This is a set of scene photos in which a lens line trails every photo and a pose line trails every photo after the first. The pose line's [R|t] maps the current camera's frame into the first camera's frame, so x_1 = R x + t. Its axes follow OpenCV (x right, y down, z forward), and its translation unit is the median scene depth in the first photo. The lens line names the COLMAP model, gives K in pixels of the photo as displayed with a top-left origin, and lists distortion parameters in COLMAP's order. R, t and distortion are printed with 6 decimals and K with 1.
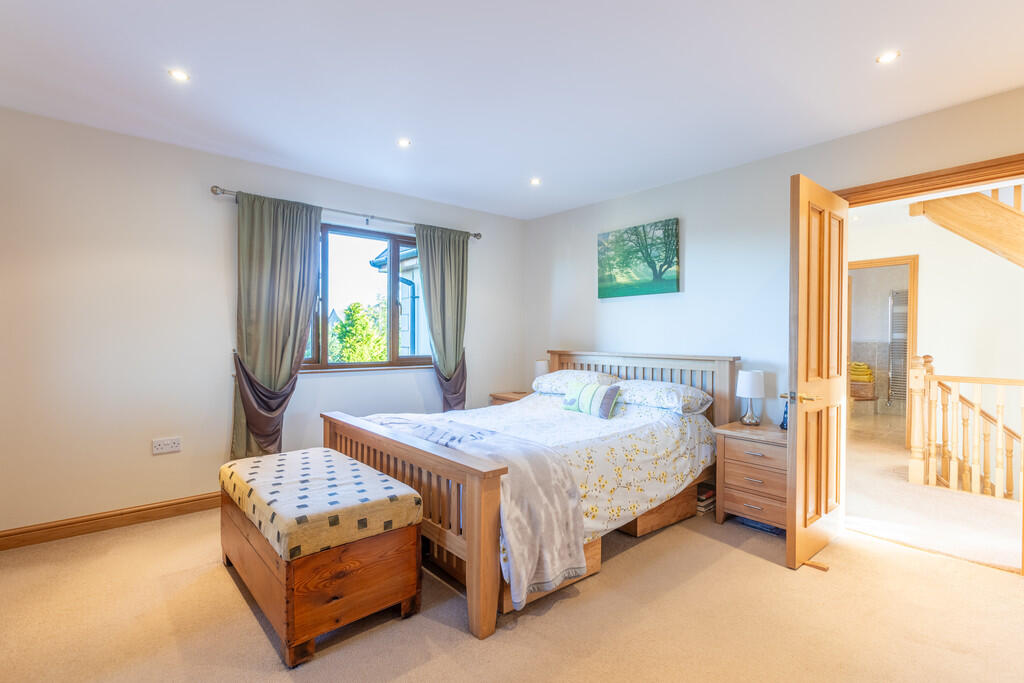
lens RADIAL K [[482.0, 0, 501.0], [0, 482.0, 343.6], [0, 0, 1]] dist [-0.026569, 0.022870]
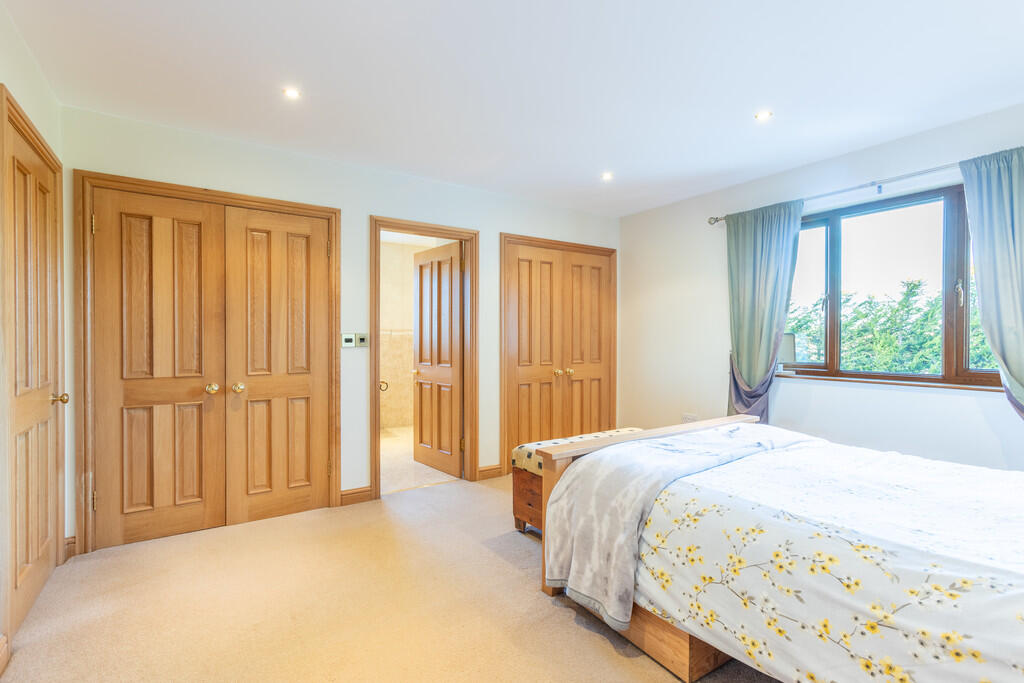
lens RADIAL K [[482.0, 0, 501.0], [0, 482.0, 343.6], [0, 0, 1]] dist [-0.026569, 0.022870]
pose [[-0.136102, 0.003419, -0.990689, 0.775951], [-0.017311, 0.999833, 0.005828, -0.003229], [0.990544, 0.017943, -0.136020, 0.704380]]
